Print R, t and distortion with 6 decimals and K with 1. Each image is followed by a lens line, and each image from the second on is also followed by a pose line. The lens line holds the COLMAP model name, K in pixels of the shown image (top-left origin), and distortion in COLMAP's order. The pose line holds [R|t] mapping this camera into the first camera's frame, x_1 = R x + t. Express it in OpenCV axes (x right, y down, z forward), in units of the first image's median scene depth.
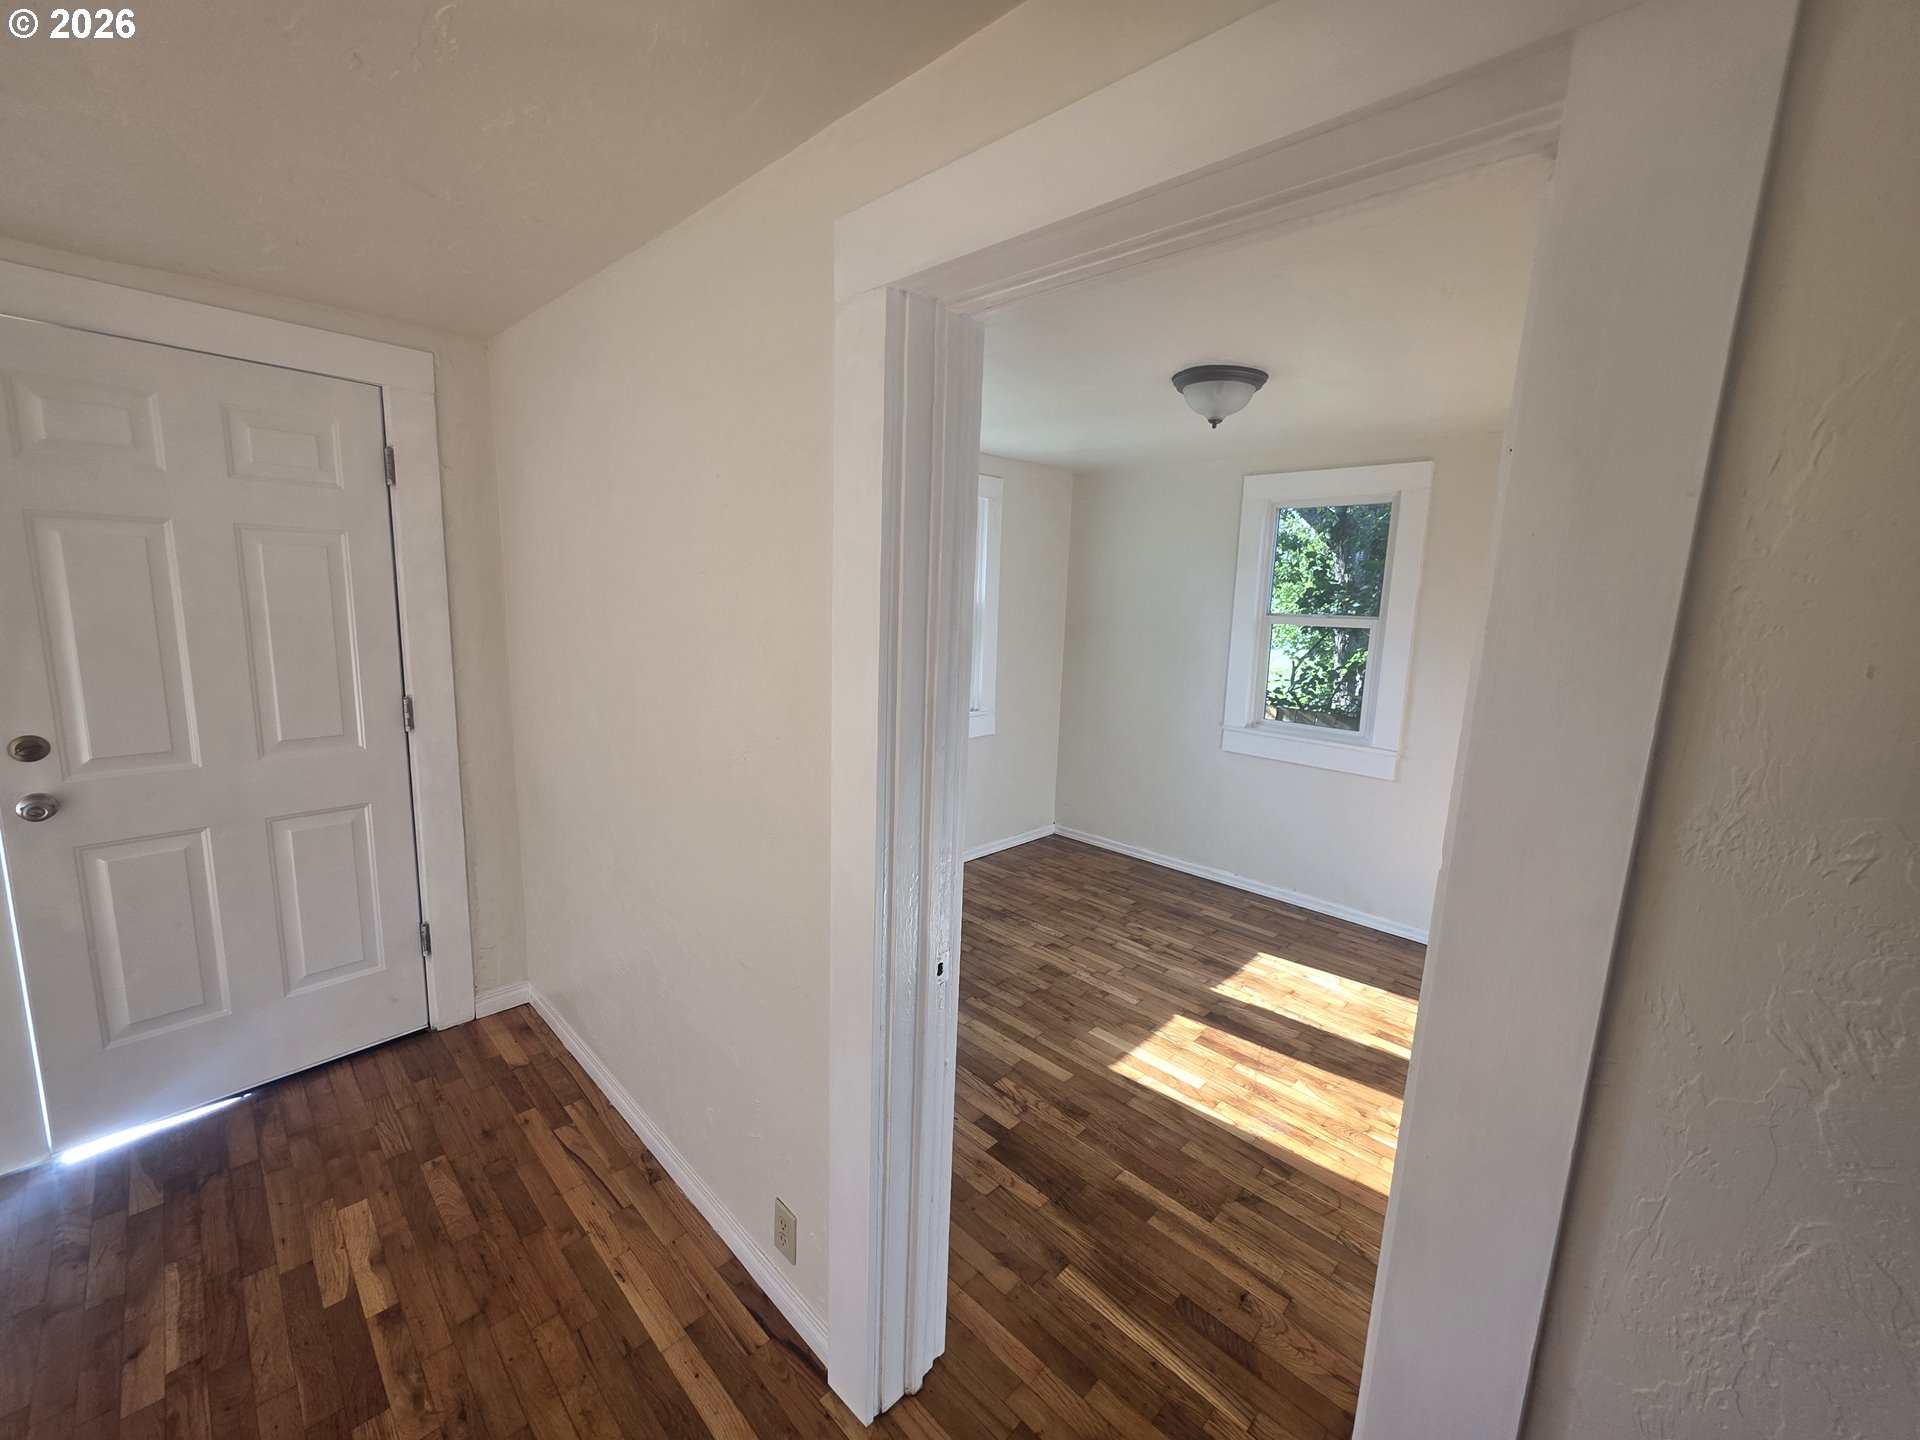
lens RADIAL K [[766.0, 0, 964.0], [0, 766.0, 712.8], [0, 0, 1]] dist [-0.000883, 0.000383]
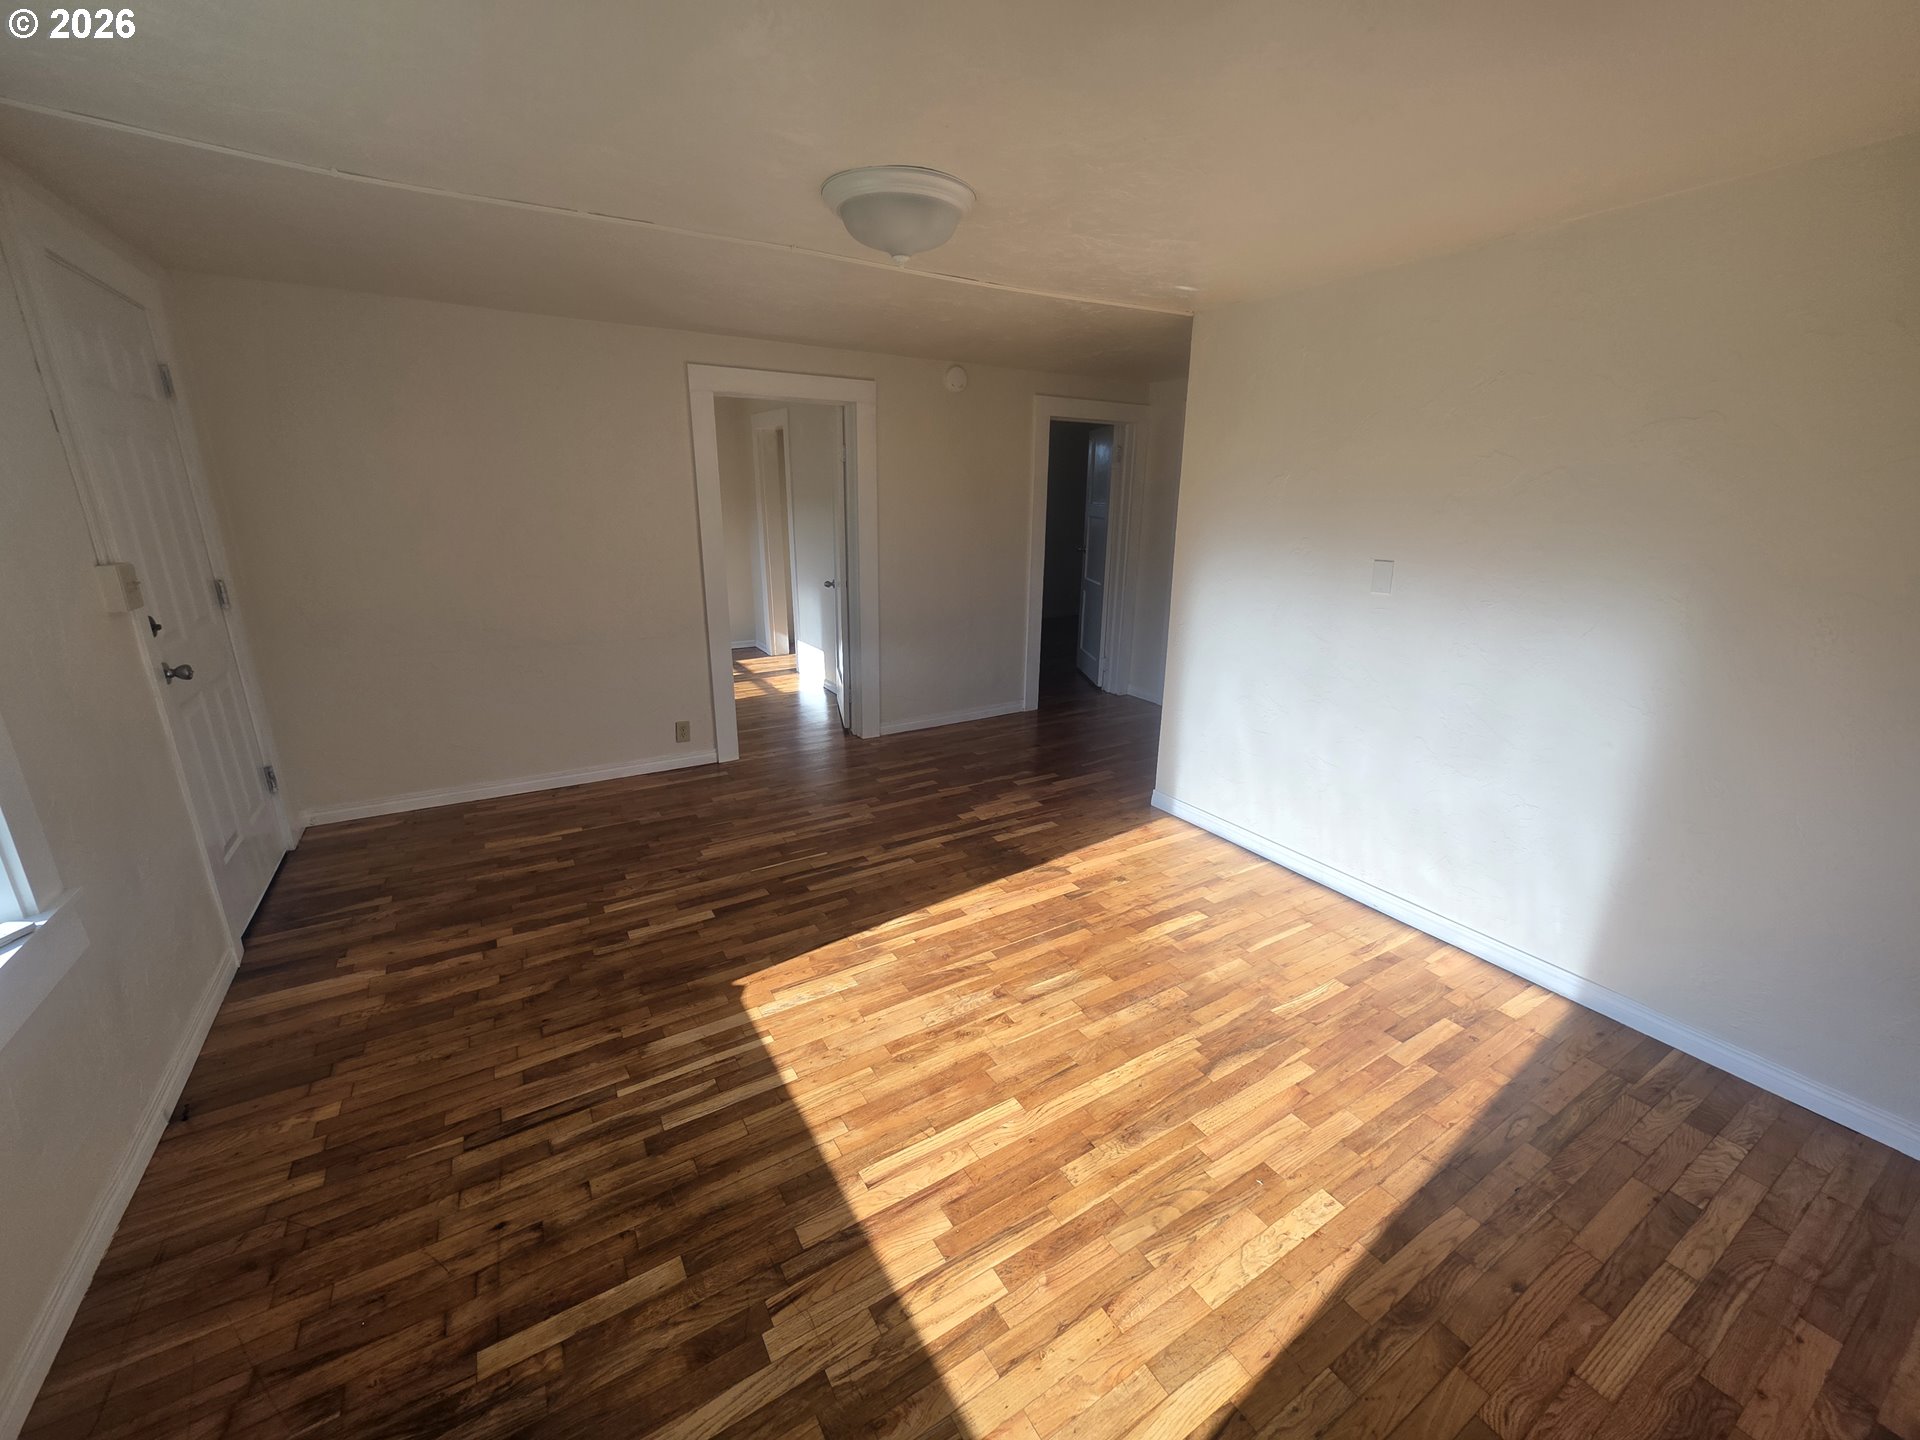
lens RADIAL K [[766.0, 0, 964.0], [0, 766.0, 712.8], [0, 0, 1]] dist [-0.000883, 0.000383]
pose [[0.249257, -0.306000, 0.918823, -1.415971], [0.156284, 0.949042, 0.273668, 0.027401], [-0.955744, 0.075384, 0.284378, -0.401157]]
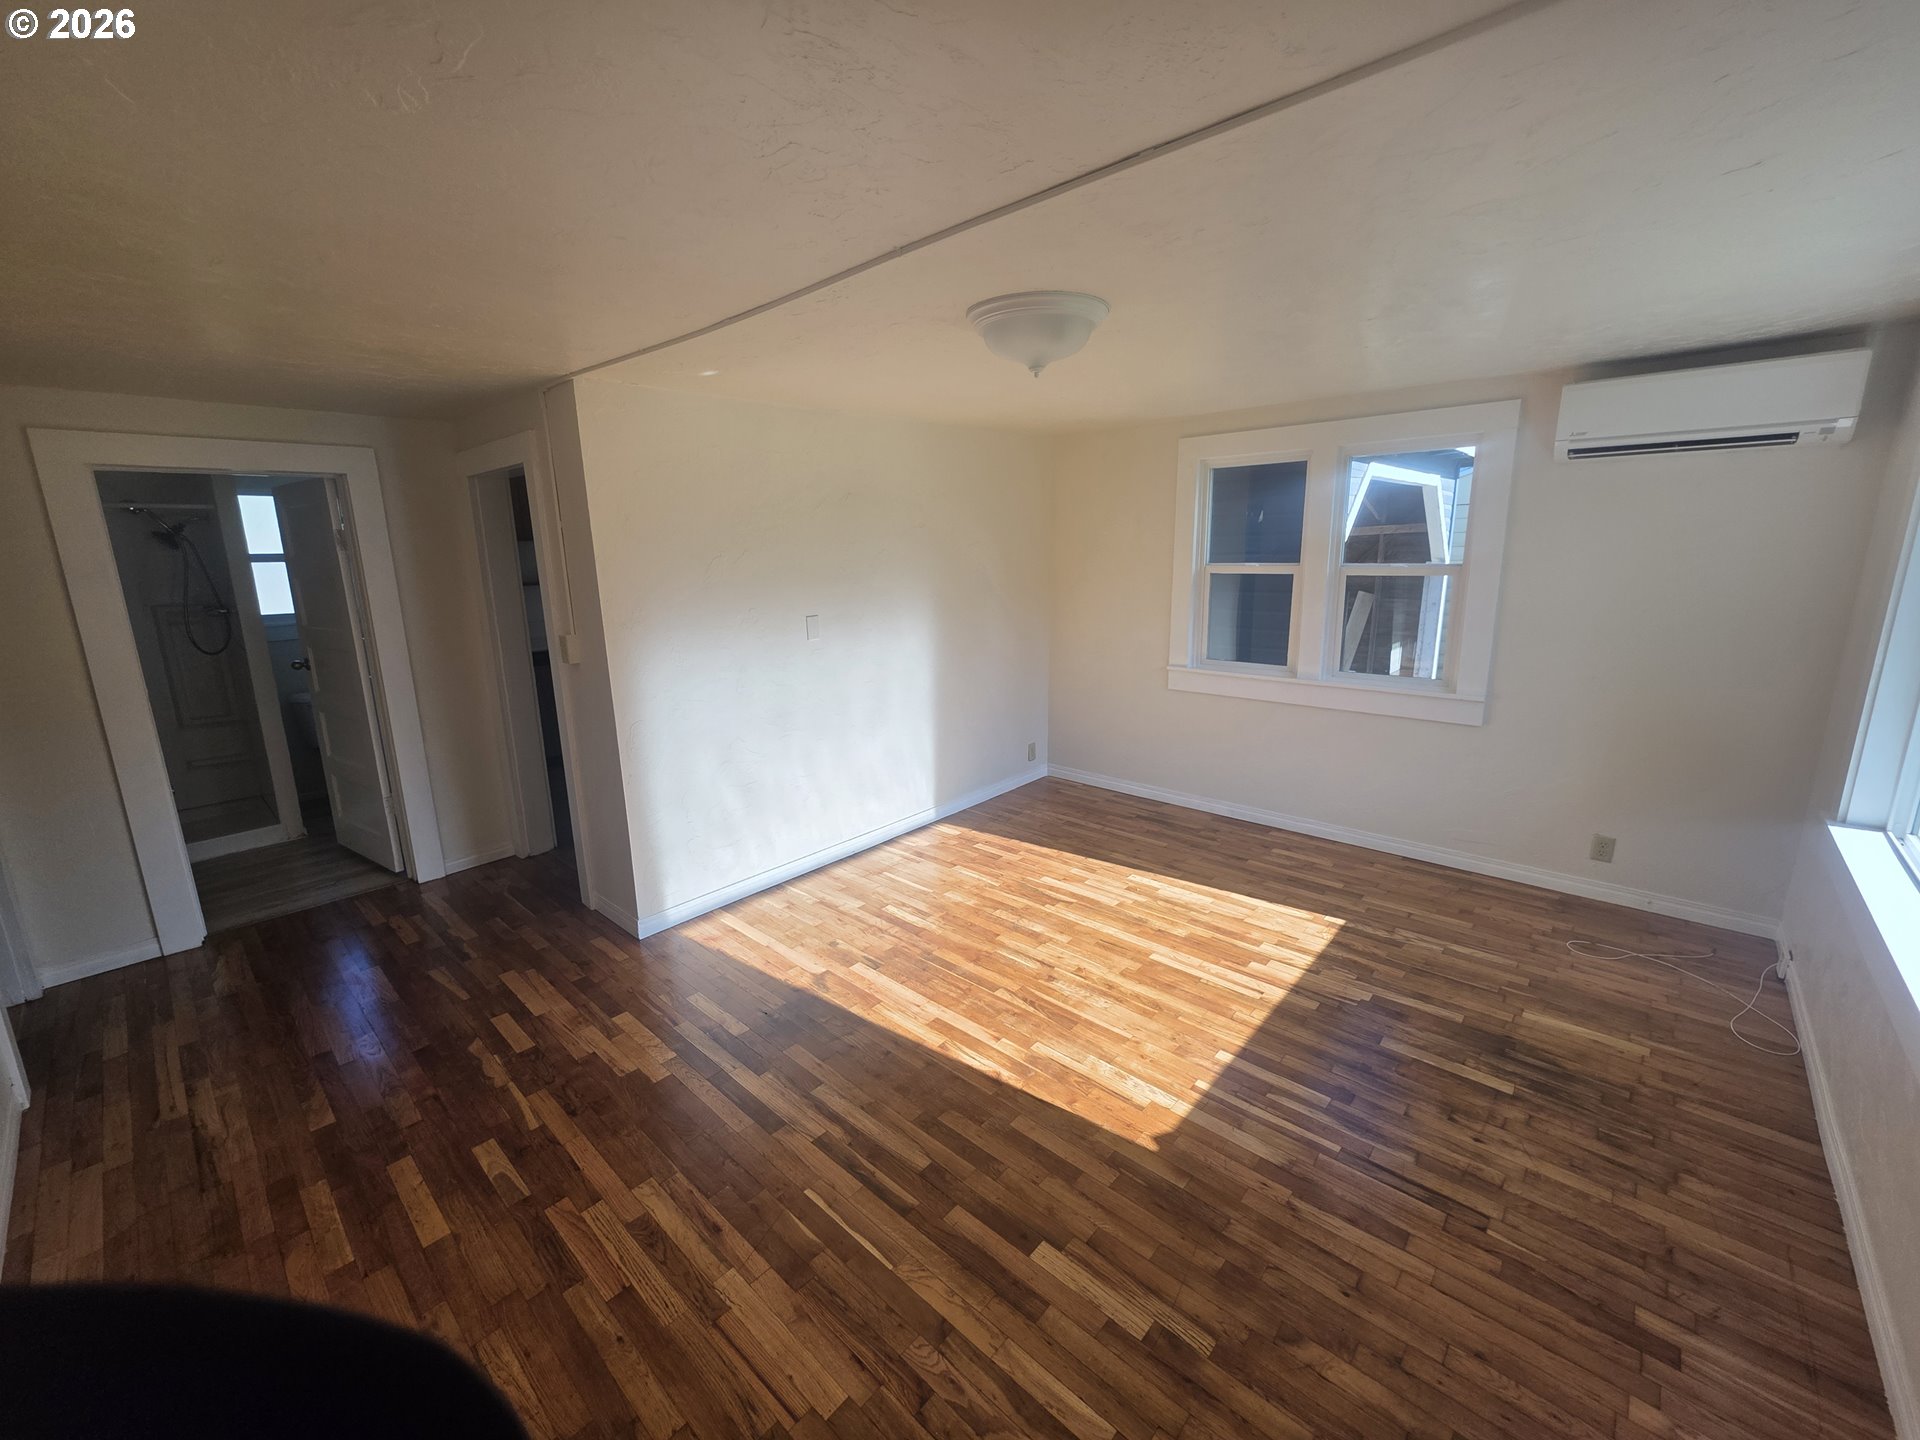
lens RADIAL K [[766.0, 0, 964.0], [0, 766.0, 712.8], [0, 0, 1]] dist [-0.000883, 0.000383]
pose [[-0.999384, -0.010387, -0.033529, -0.542024], [-0.022058, 0.928887, 0.369706, -0.152074], [0.027305, 0.370218, -0.928544, 0.676715]]
